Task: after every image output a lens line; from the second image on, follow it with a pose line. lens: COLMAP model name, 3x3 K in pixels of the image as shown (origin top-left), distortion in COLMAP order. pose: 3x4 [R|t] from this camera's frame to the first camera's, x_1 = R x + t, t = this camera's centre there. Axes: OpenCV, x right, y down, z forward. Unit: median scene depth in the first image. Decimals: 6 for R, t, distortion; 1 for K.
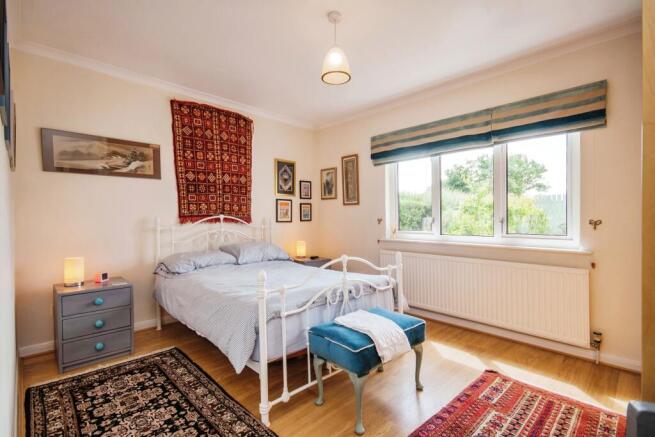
lens RADIAL K [[301.9, 0, 324.9], [0, 301.9, 219.1], [0, 0, 1]] dist [0.001433, 0.000046]
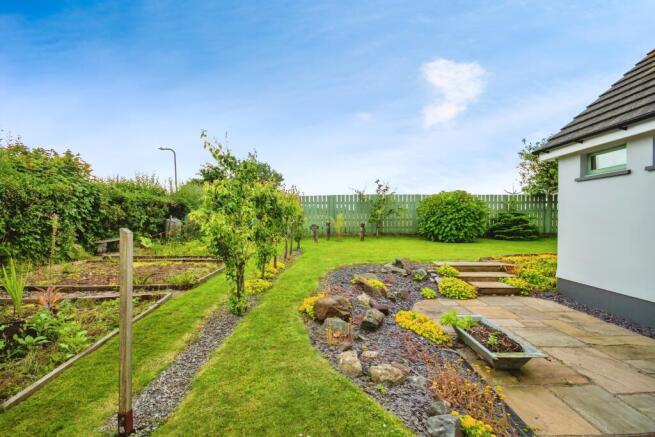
lens RADIAL K [[288.1, 0, 325.9], [0, 288.1, 218.3], [0, 0, 1]] dist [-0.002373, 0.000128]
pose [[0.707981, -0.003576, 0.706222, 0.100311], [0.004907, 0.999988, 0.000145, -0.003345], [-0.706214, 0.003362, 0.707990, 0.211660]]
